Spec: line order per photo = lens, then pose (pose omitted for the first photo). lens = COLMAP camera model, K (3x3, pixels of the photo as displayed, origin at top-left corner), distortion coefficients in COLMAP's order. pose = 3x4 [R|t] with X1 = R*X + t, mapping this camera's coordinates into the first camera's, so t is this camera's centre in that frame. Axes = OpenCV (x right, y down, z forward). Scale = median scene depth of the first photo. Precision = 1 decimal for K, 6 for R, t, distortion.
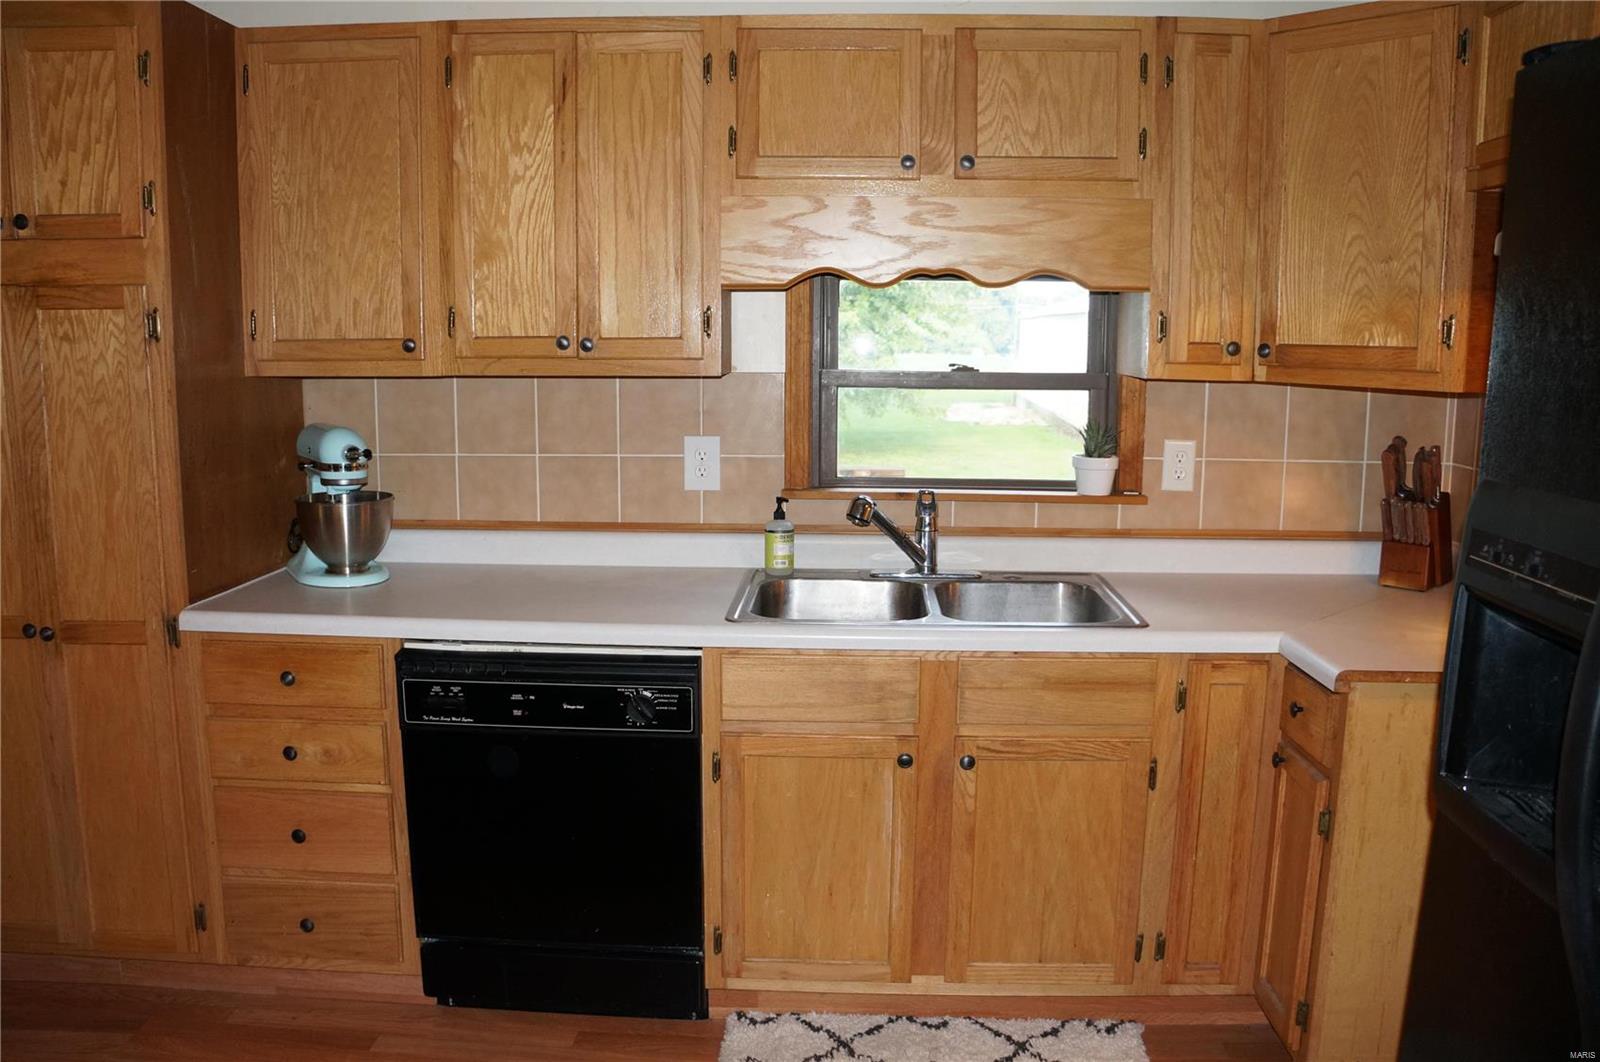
lens RADIAL K [[1256.9, 0, 808.1], [0, 1256.9, 528.2], [0, 0, 1]] dist [-0.176505, 0.113450]
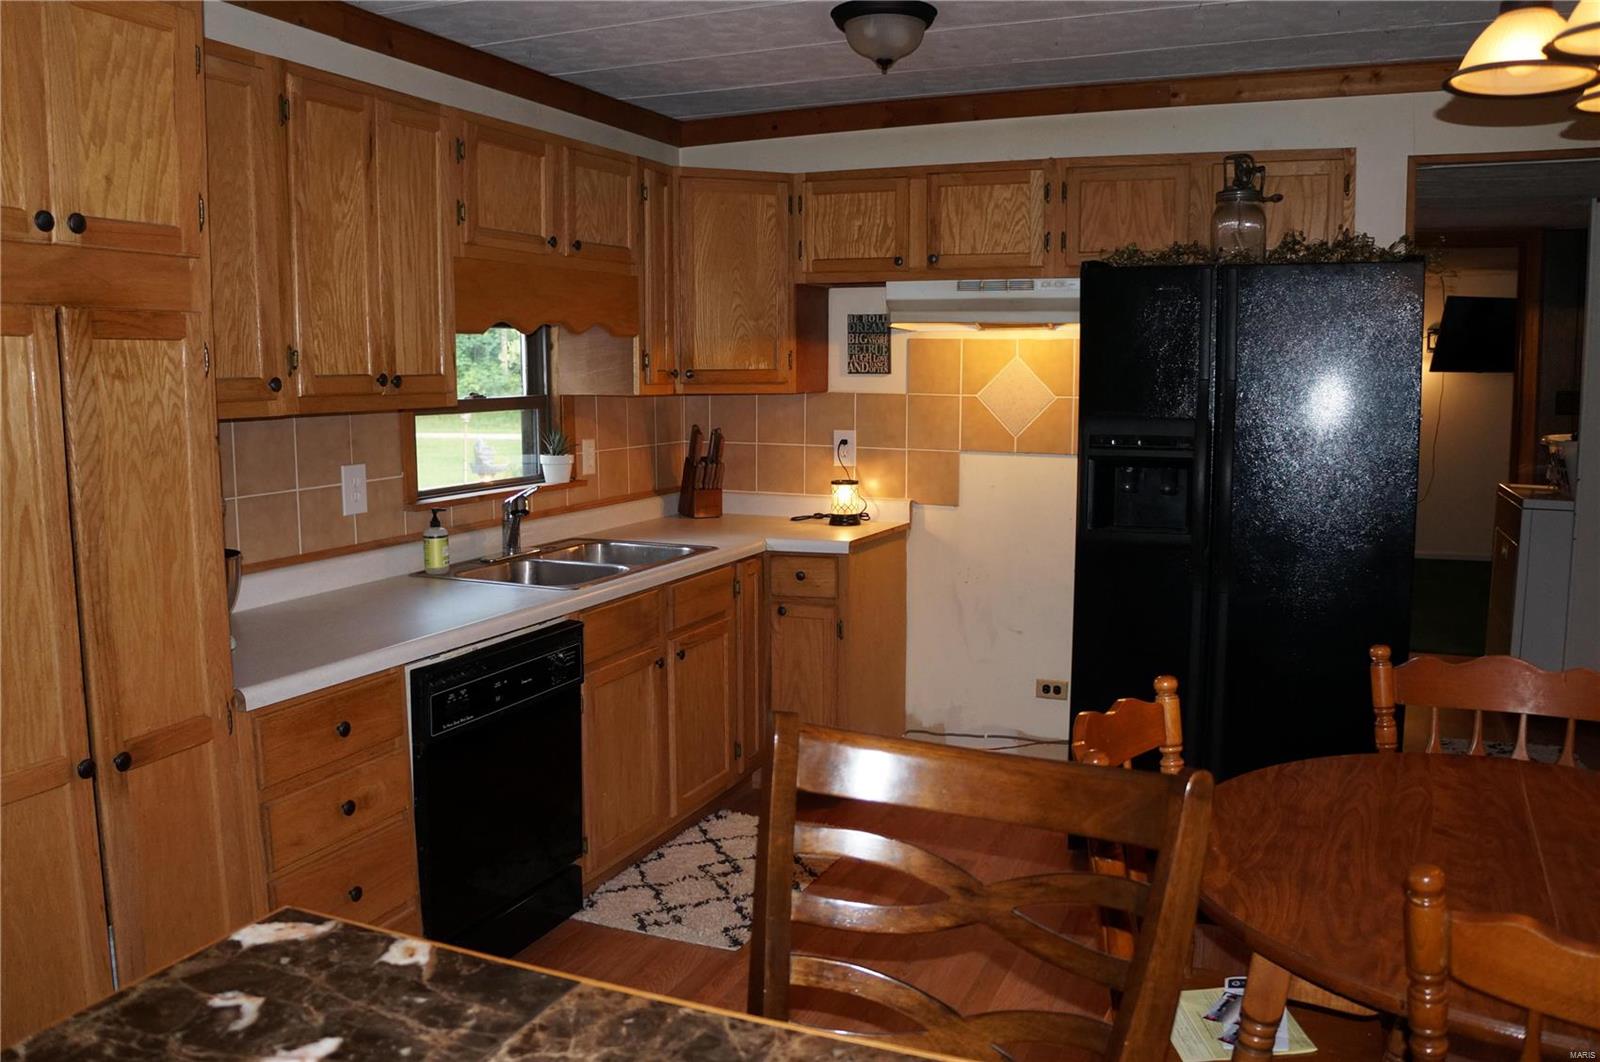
lens RADIAL K [[1256.9, 0, 807.3], [0, 1256.9, 526.4], [0, 0, 1]] dist [-0.176505, 0.113450]
pose [[0.357395, -0.124585, 0.925606, -1.160532], [0.148634, 0.986019, 0.075326, -0.051800], [-0.922050, 0.110655, 0.370916, 0.288419]]
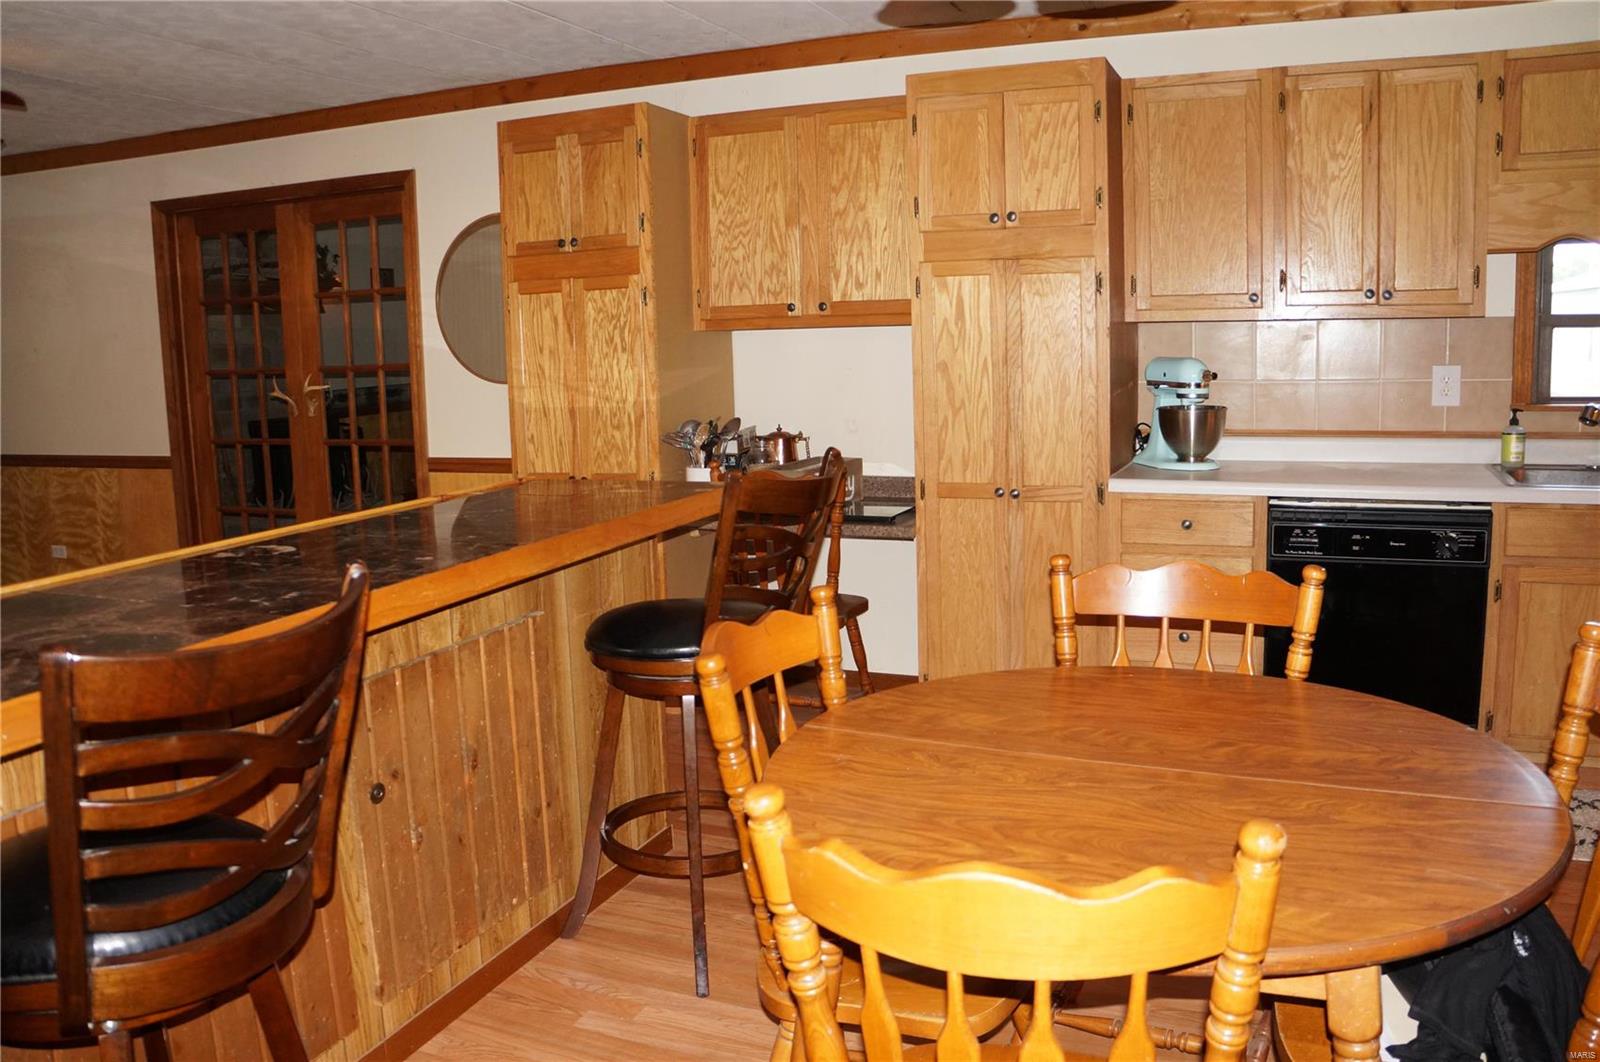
lens RADIAL K [[1256.9, 0, 802.0], [0, 1256.9, 526.7], [0, 0, 1]] dist [-0.176505, 0.113450]
pose [[0.936032, 0.015632, -0.351567, -0.335603], [-0.013944, 0.999876, 0.007334, 0.120999], [0.351638, -0.001963, 0.936134, -0.541063]]
